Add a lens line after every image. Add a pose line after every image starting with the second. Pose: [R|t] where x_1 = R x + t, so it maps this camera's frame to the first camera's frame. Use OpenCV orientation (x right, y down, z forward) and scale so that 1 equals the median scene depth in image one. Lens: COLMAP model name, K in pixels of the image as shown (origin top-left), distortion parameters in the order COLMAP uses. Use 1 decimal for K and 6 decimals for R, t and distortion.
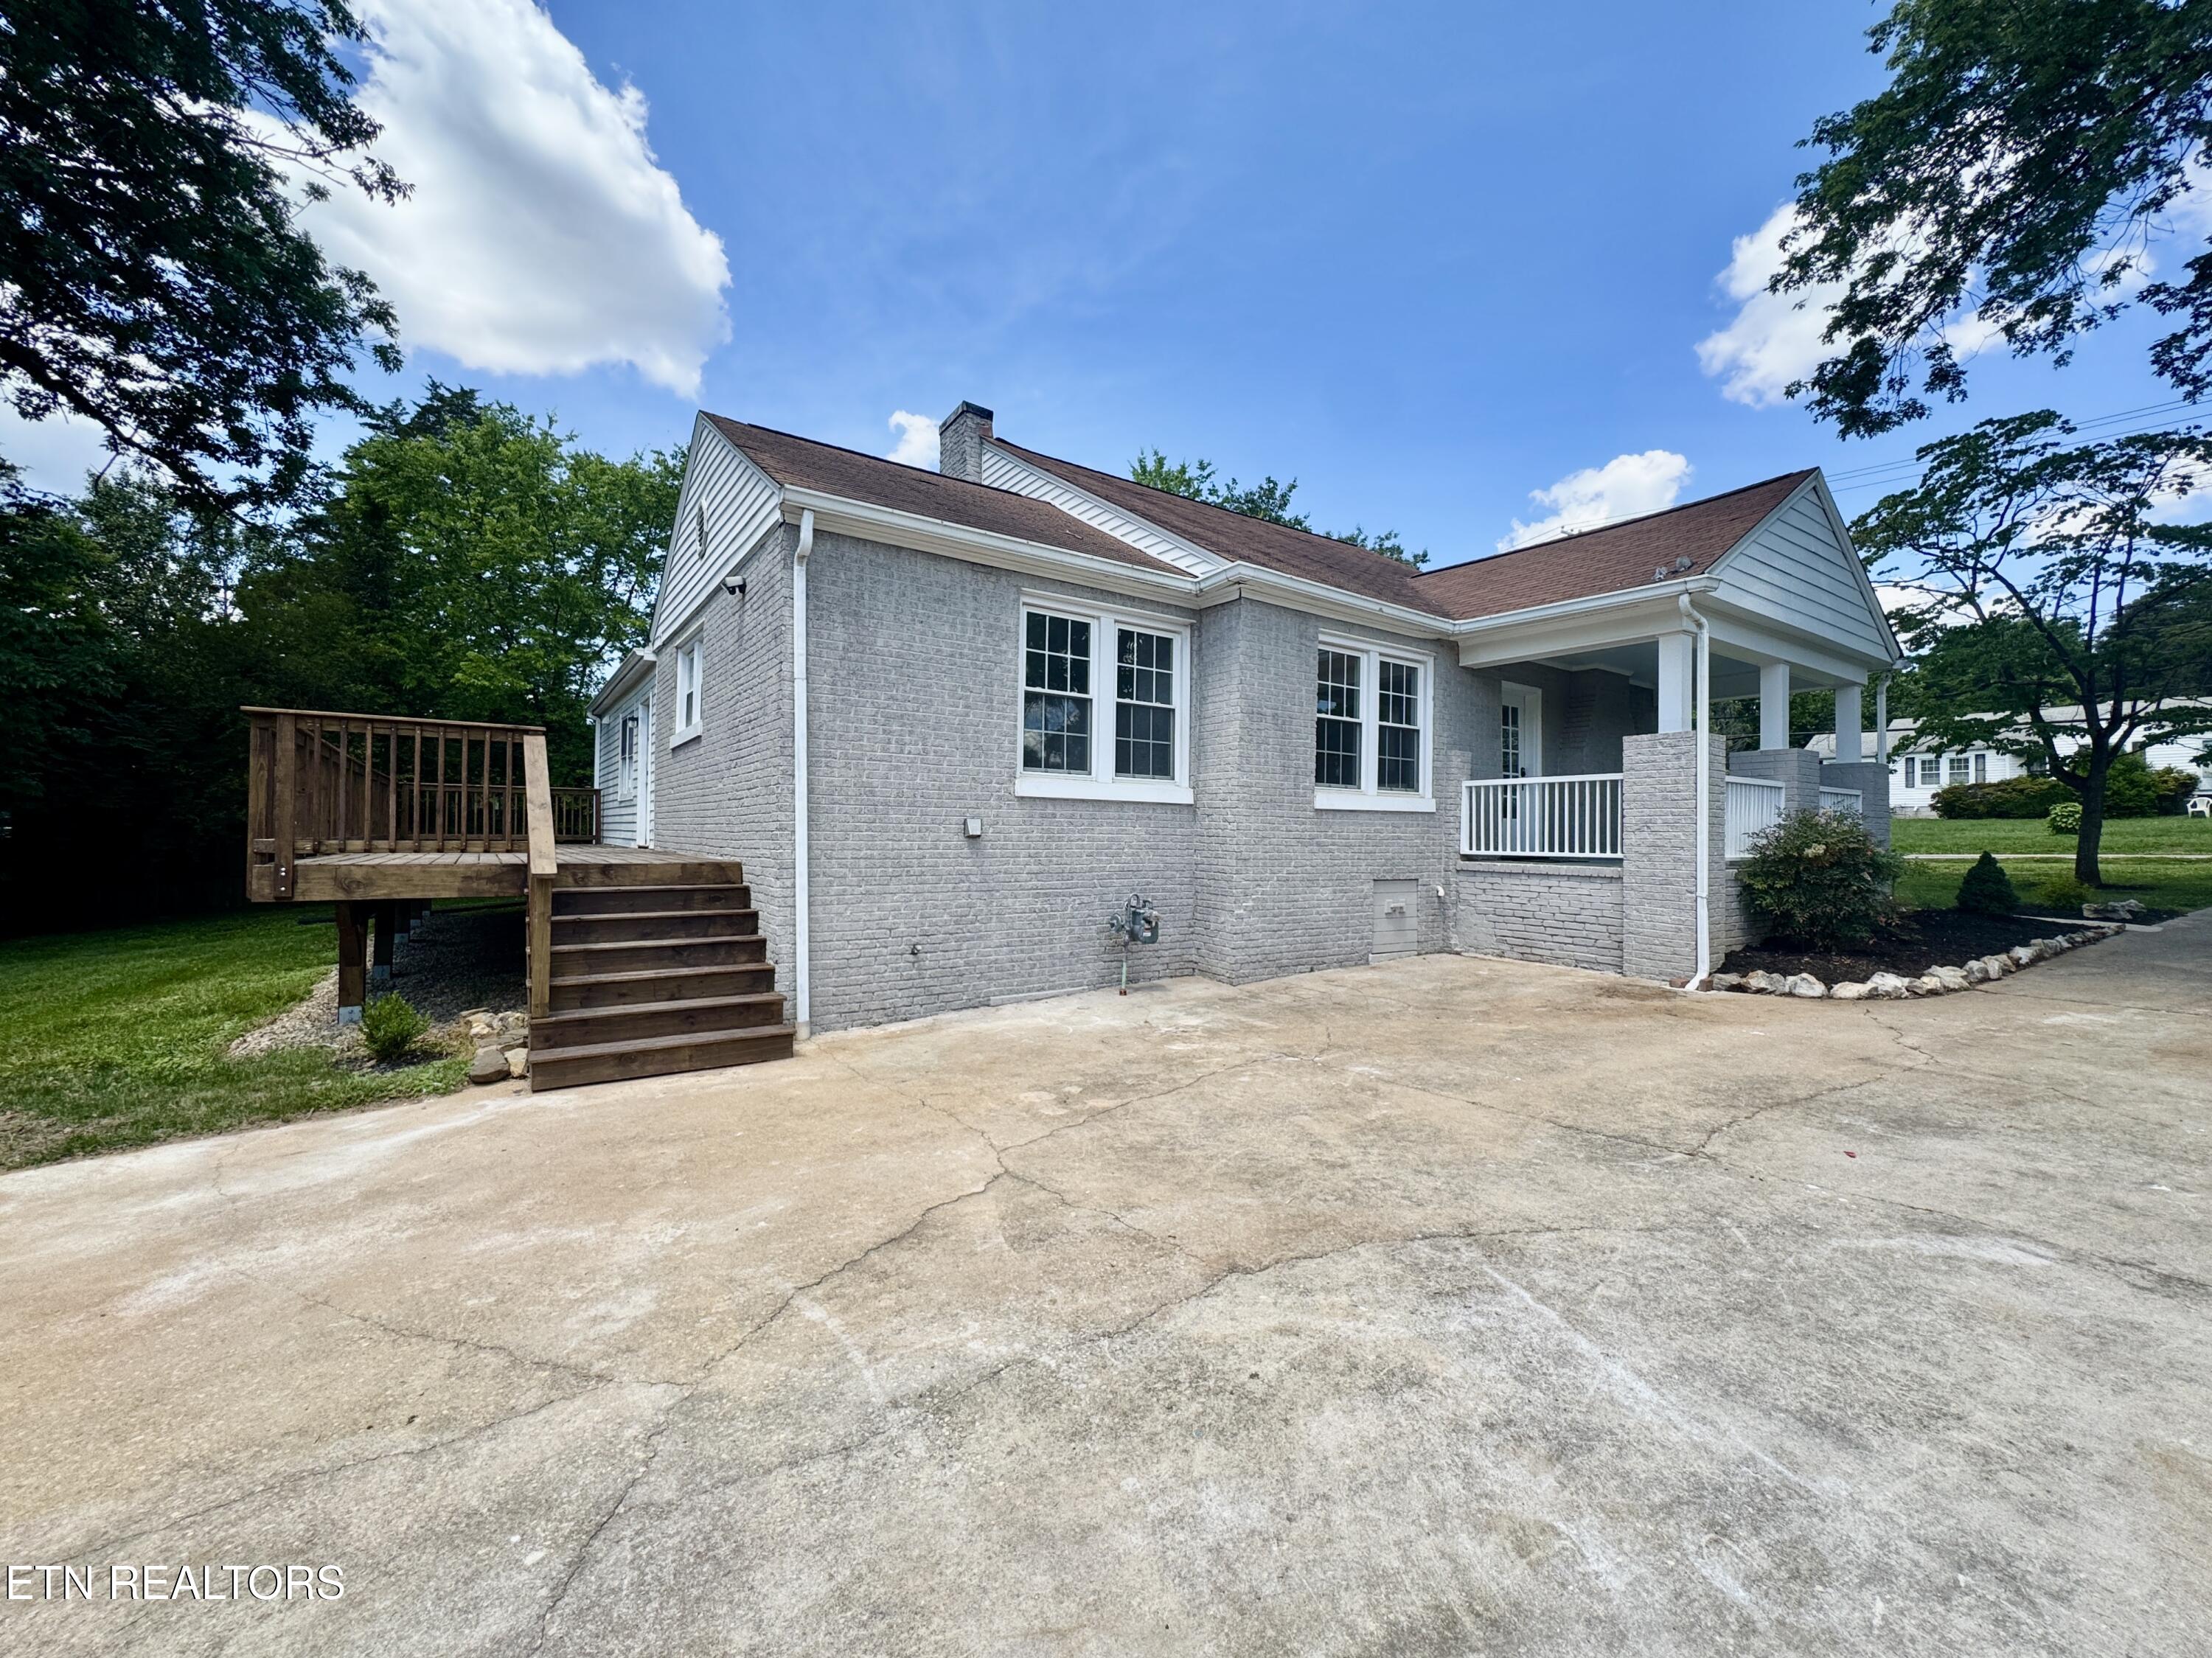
lens RADIAL K [[883.8, 0, 1102.7], [0, 883.8, 826.6], [0, 0, 1]] dist [0.000213, 0.000066]
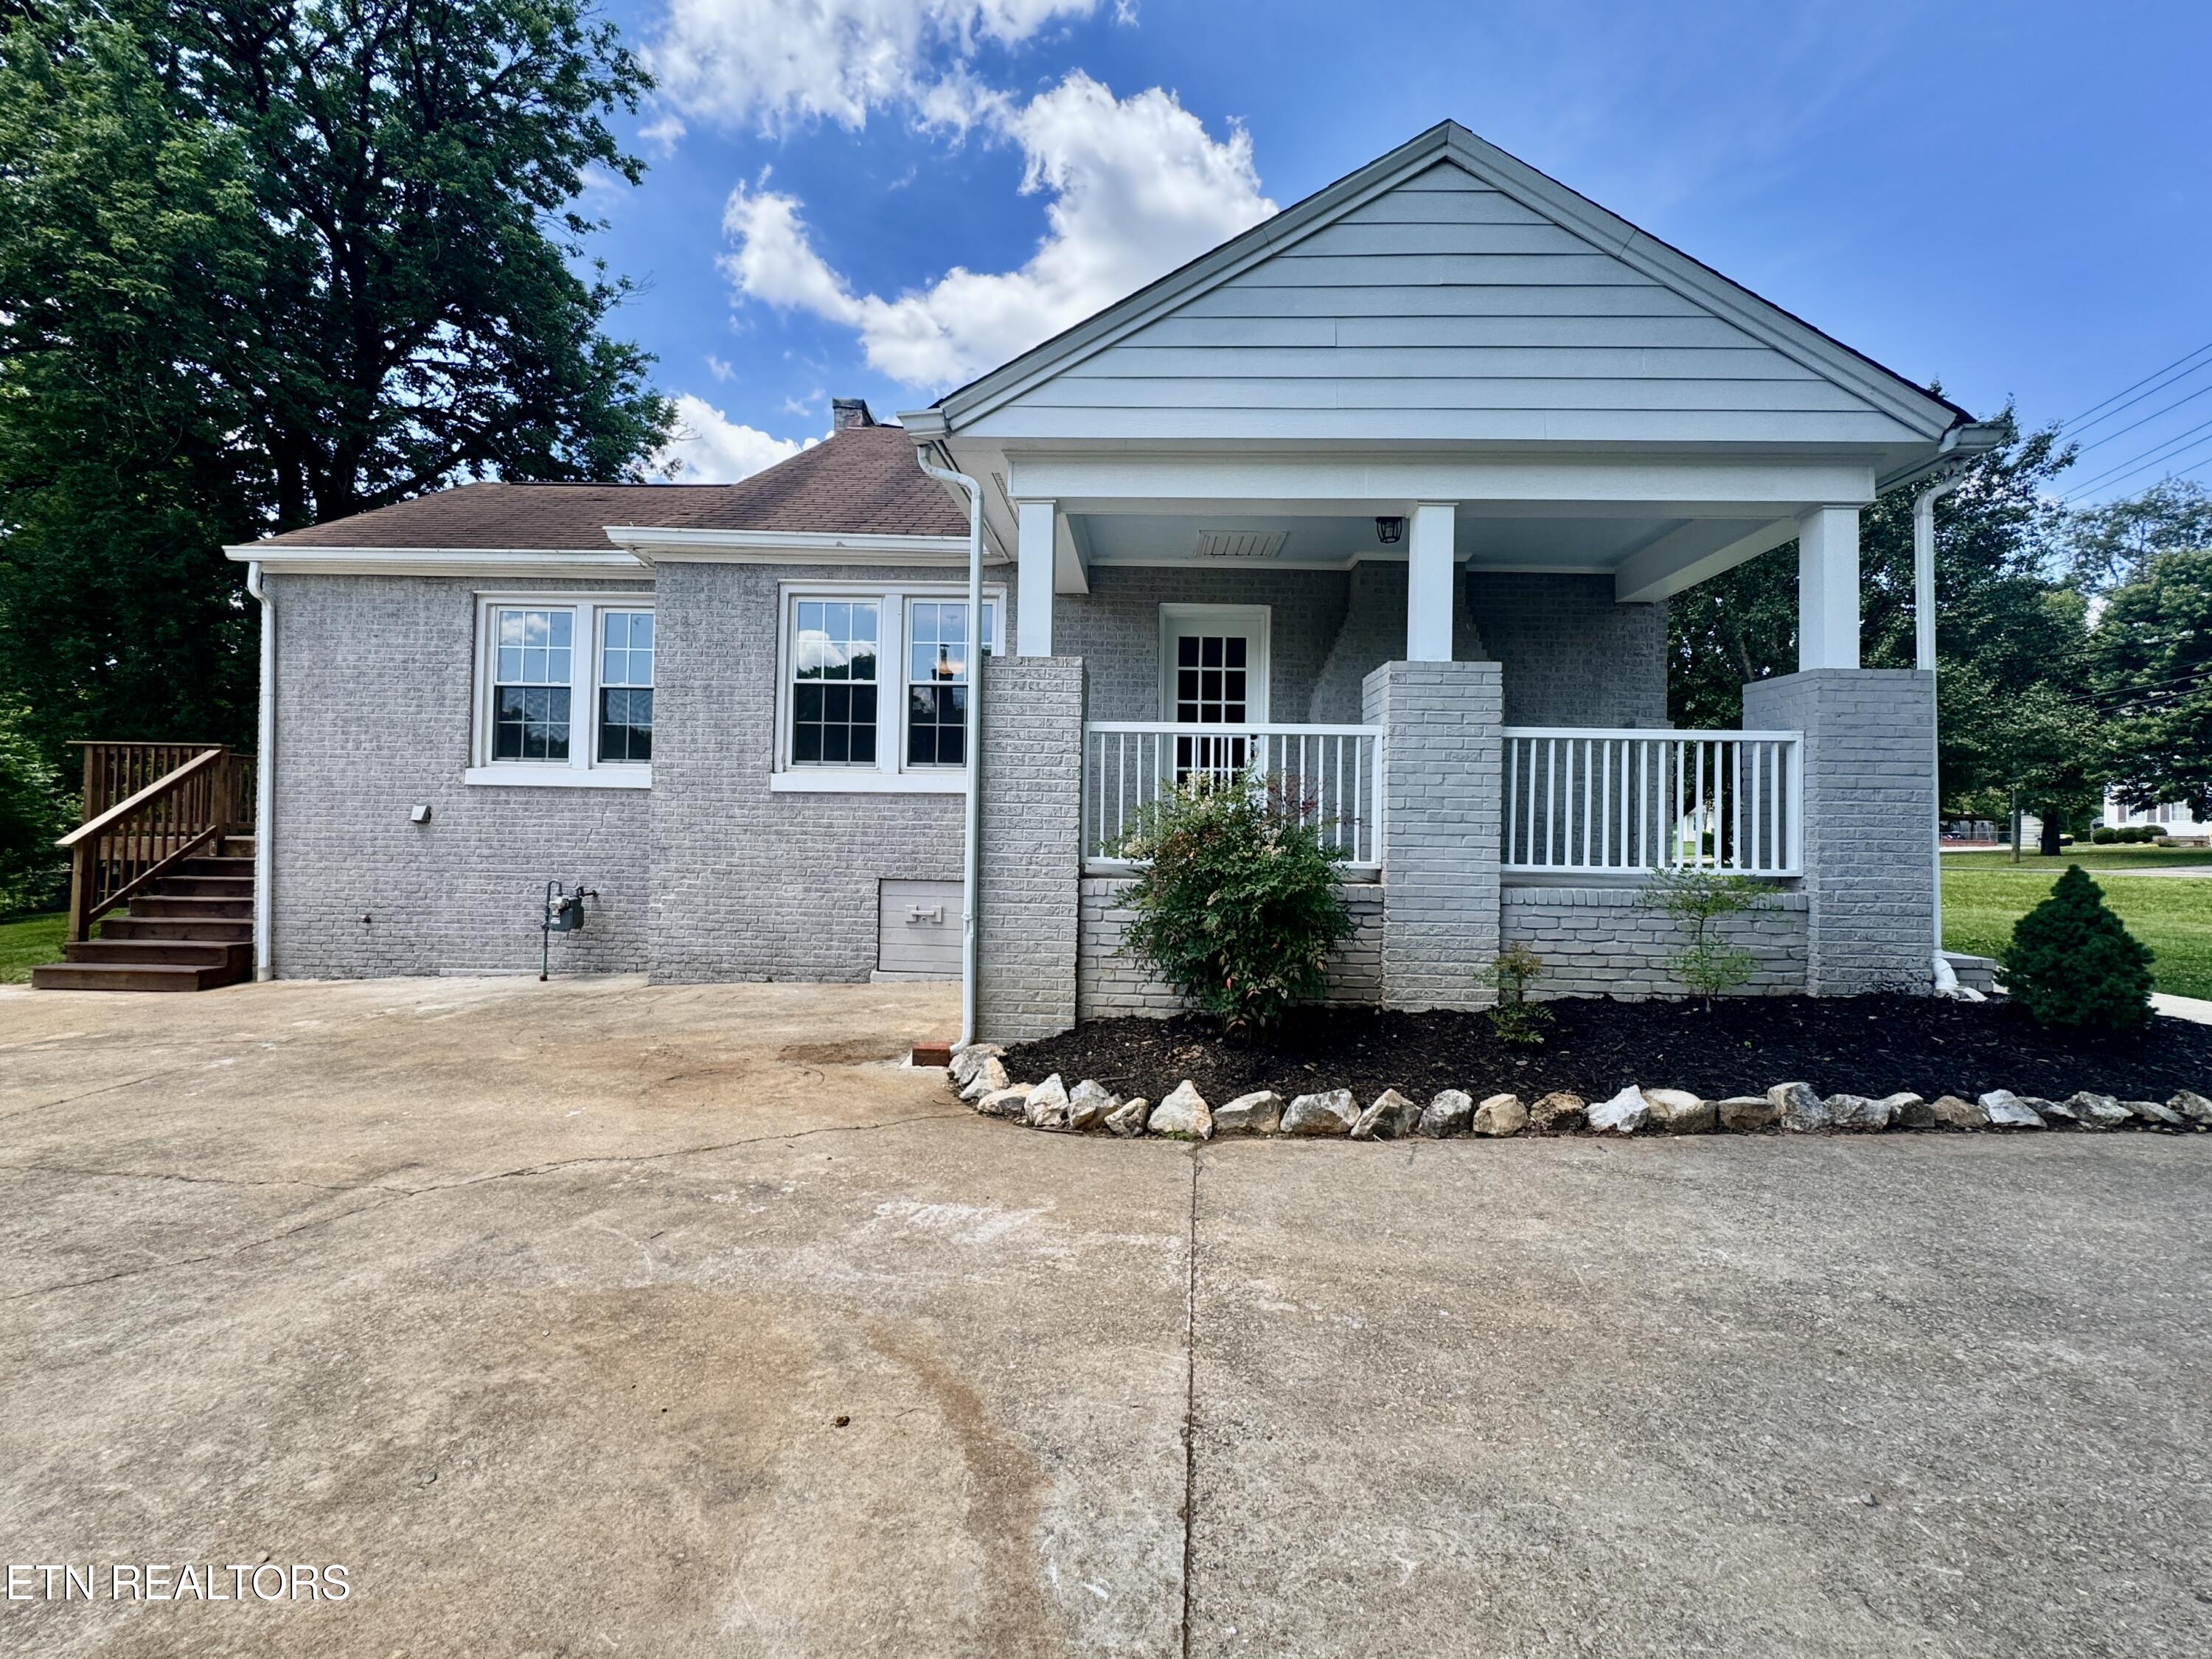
lens RADIAL K [[962.3, 0, 1105.7], [0, 962.3, 826.6], [0, 0, 1]] dist [-0.003240, 0.000249]
pose [[0.808869, -0.005178, -0.587966, 1.219508], [-0.003699, 0.999897, -0.013894, 0.030306], [0.587977, 0.013413, 0.808766, 0.509326]]
